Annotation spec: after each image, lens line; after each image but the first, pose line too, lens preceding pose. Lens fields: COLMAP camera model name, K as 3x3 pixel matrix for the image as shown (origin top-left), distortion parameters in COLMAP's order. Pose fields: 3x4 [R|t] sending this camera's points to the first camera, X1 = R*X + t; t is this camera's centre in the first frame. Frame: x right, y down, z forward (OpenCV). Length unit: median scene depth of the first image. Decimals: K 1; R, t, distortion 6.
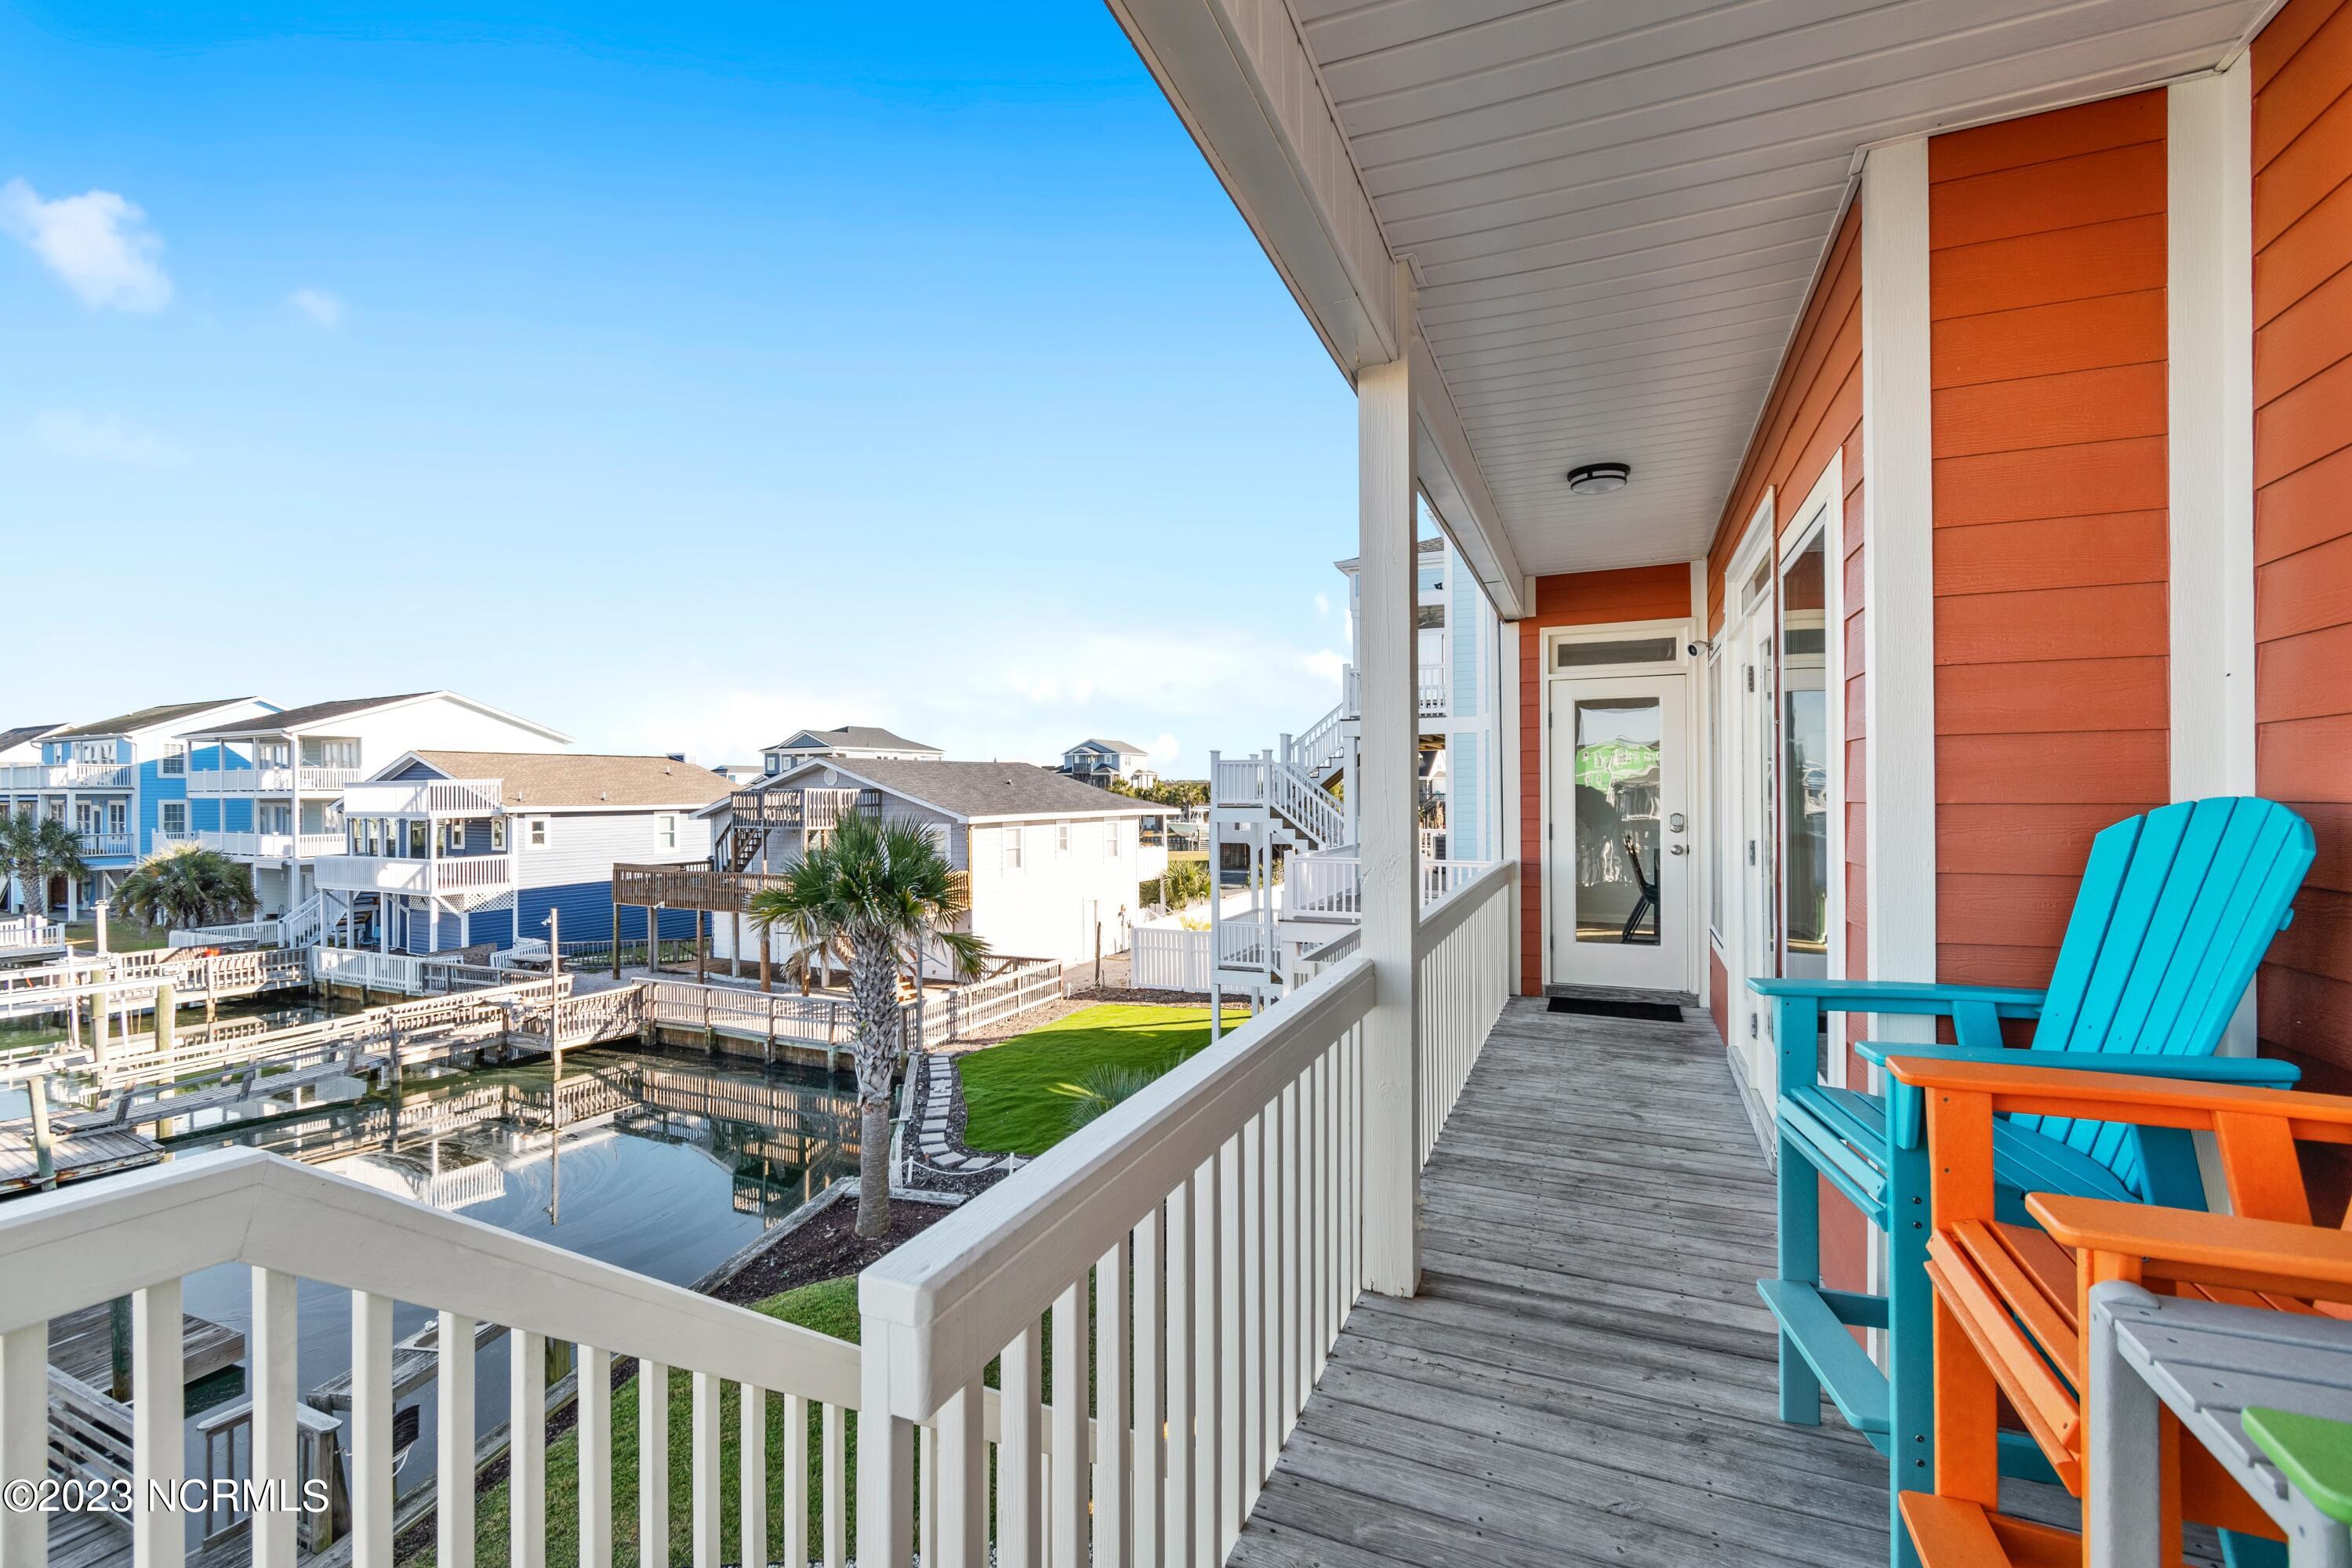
lens RADIAL K [[1038.0, 0, 1171.6], [0, 1038.0, 785.1], [0, 0, 1]] dist [0.000732, 0.000311]
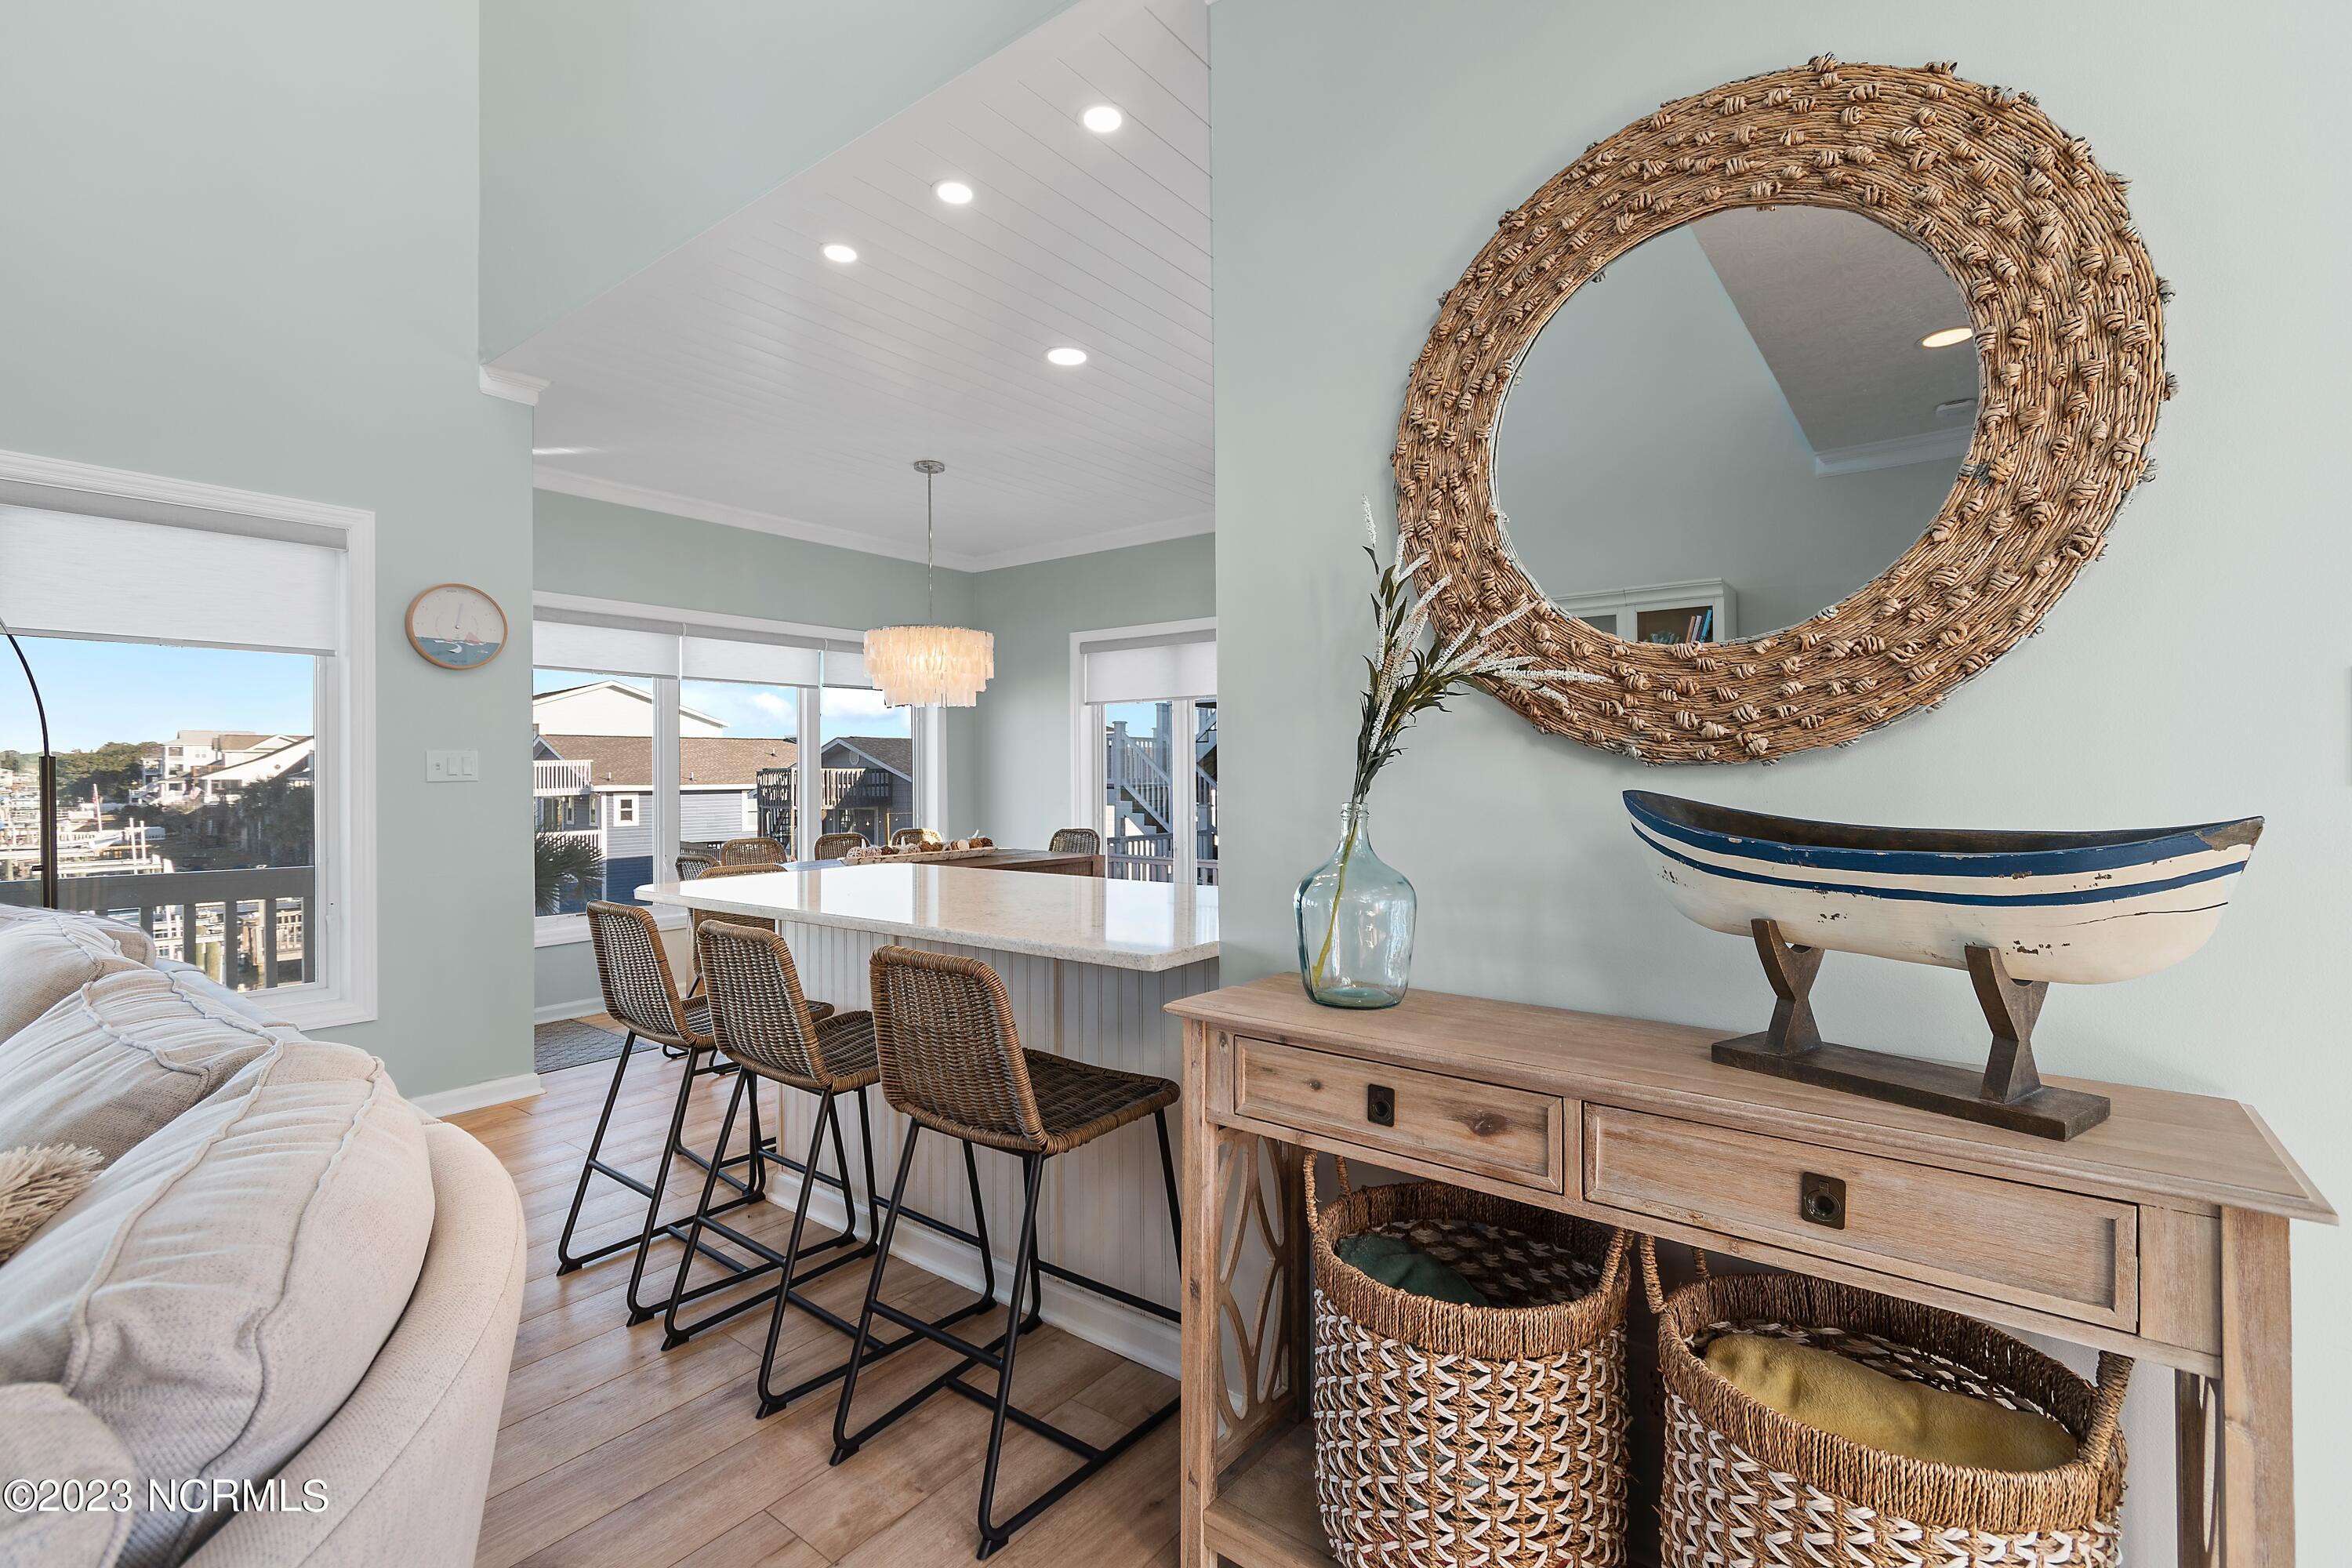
lens RADIAL K [[1033.4, 0, 1172.3], [0, 1033.4, 772.4], [0, 0, 1]] dist [0.000299, -0.000272]
pose [[0.970807, -0.000346, -0.239862, 0.202358], [0.001606, 0.999986, 0.005055, 0.002550], [0.239857, -0.005293, 0.970794, 0.099249]]
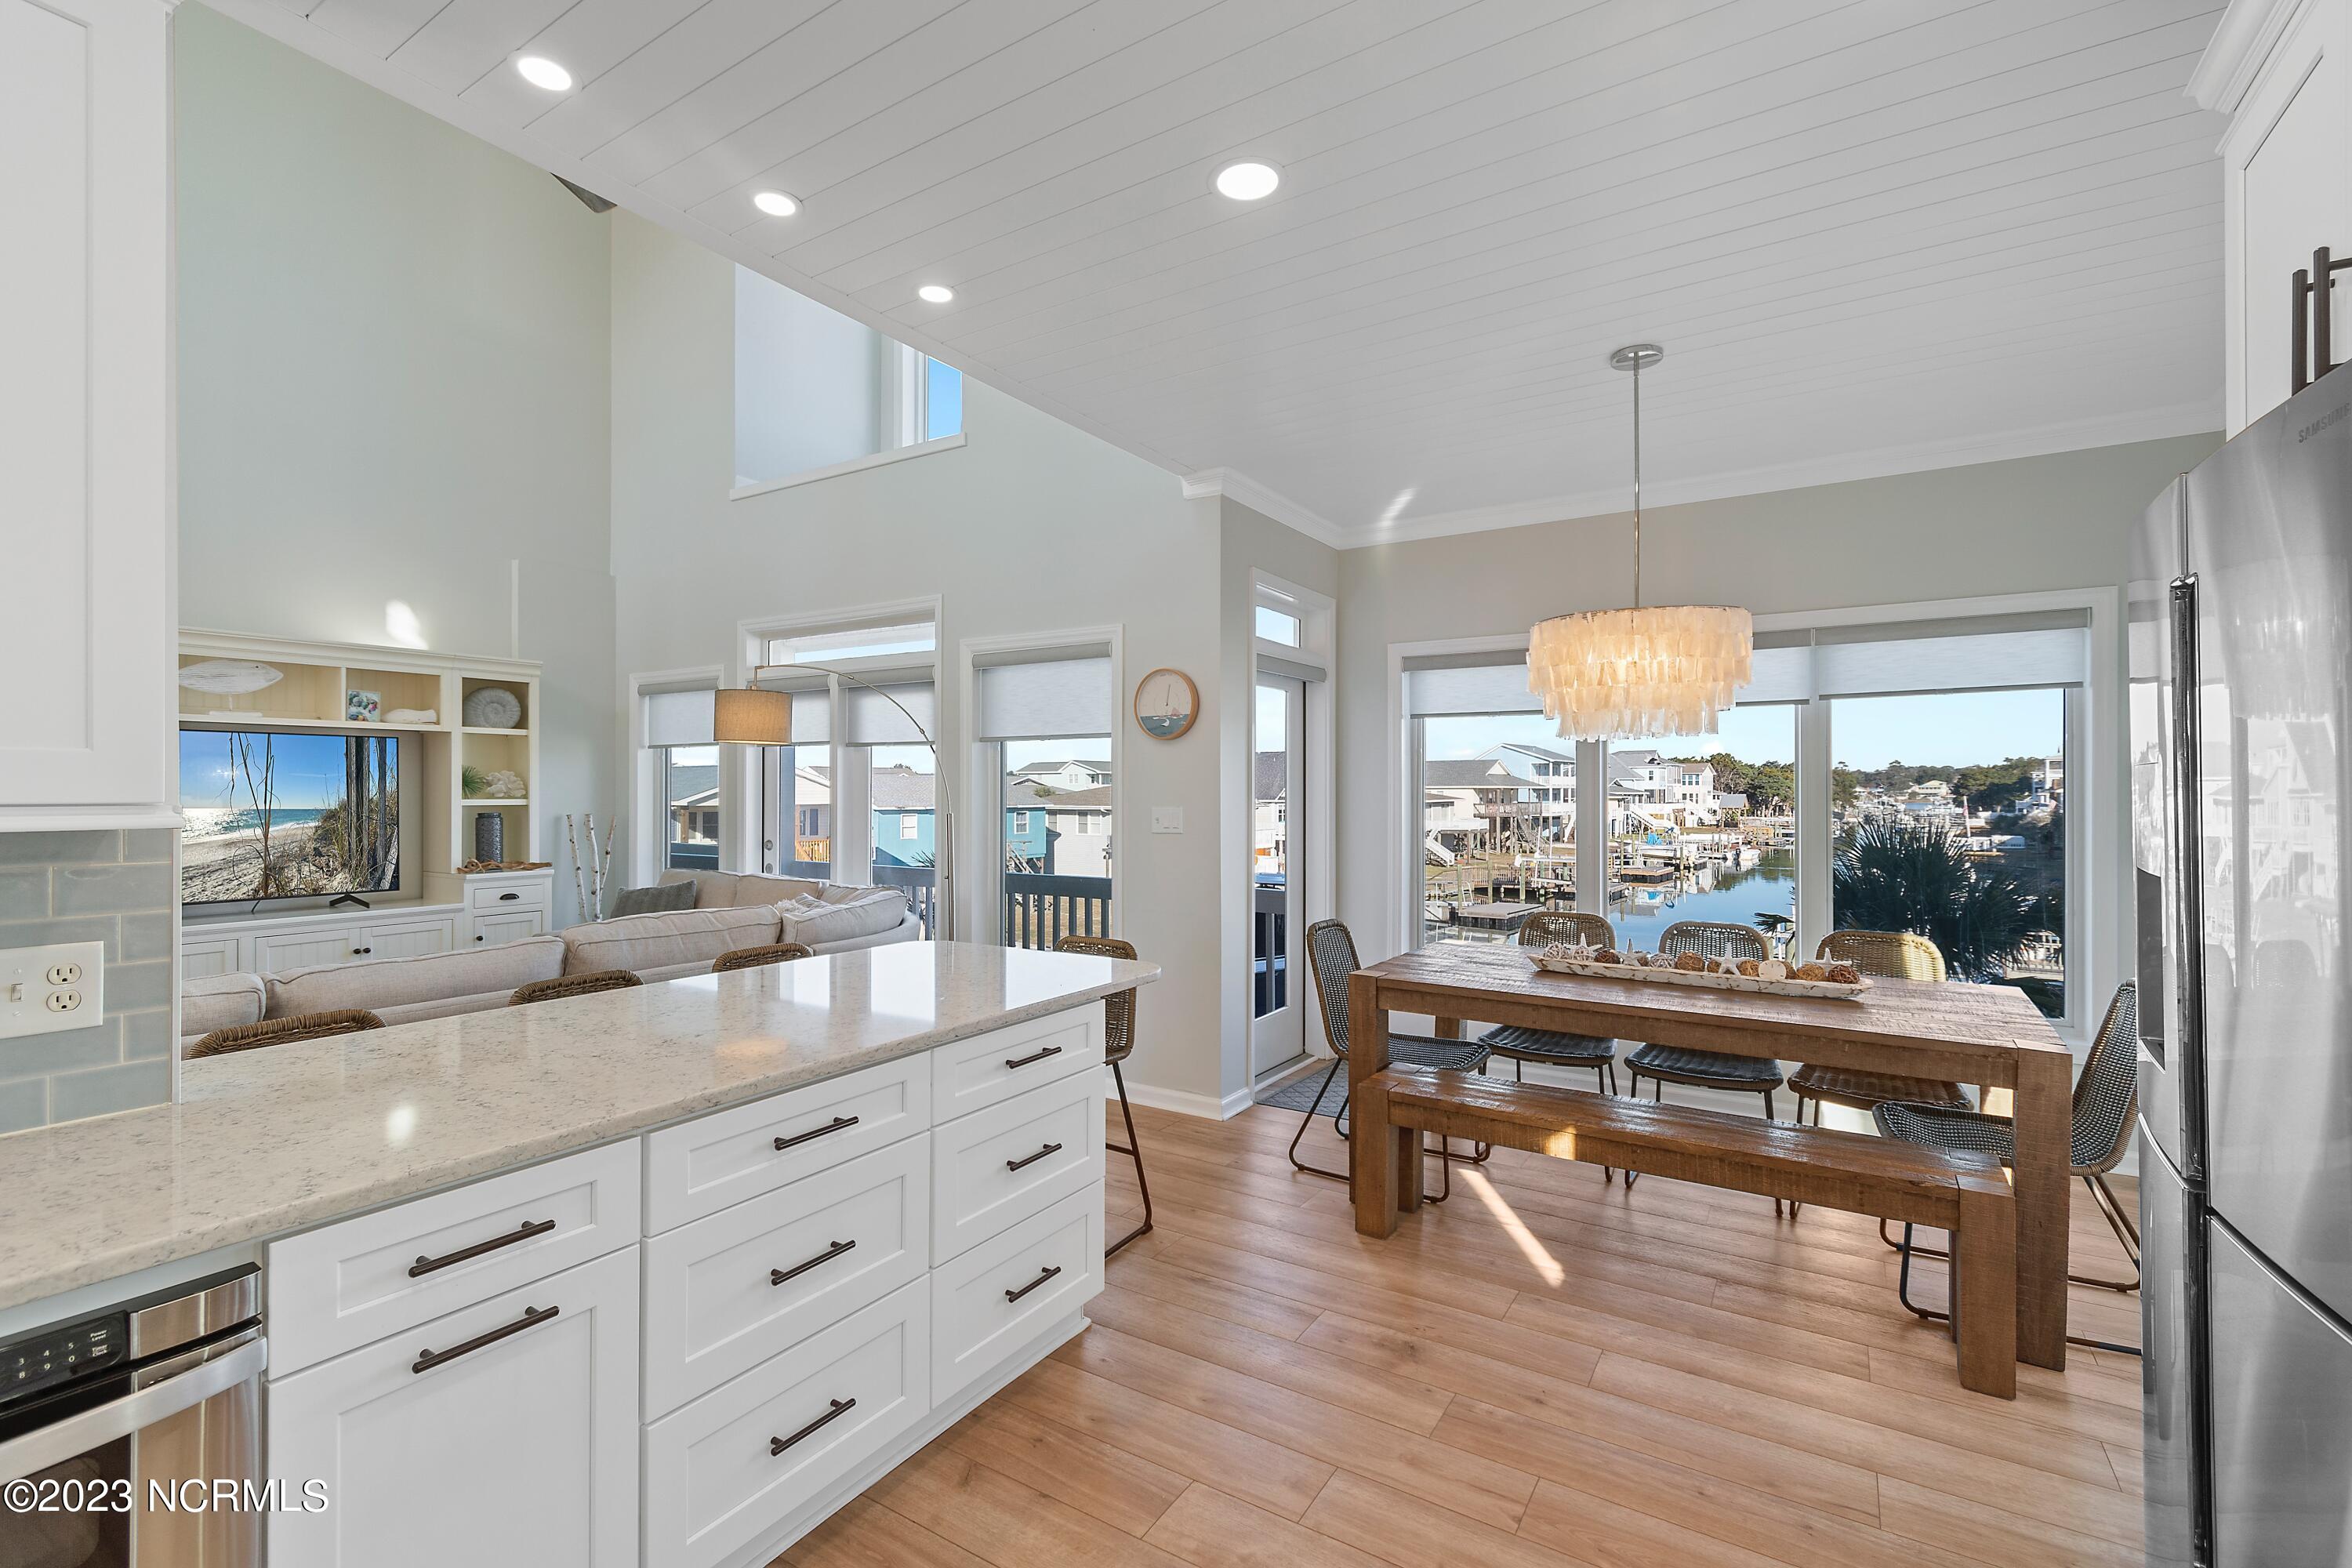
lens RADIAL K [[1037.3, 0, 1172.8], [0, 1037.3, 783.3], [0, 0, 1]] dist [0.001811, -0.000137]
pose [[-0.158255, -0.000060, -0.987398, 0.235357], [0.003505, 0.999994, -0.000622, -0.001811], [0.987392, -0.003560, -0.158254, 0.212286]]
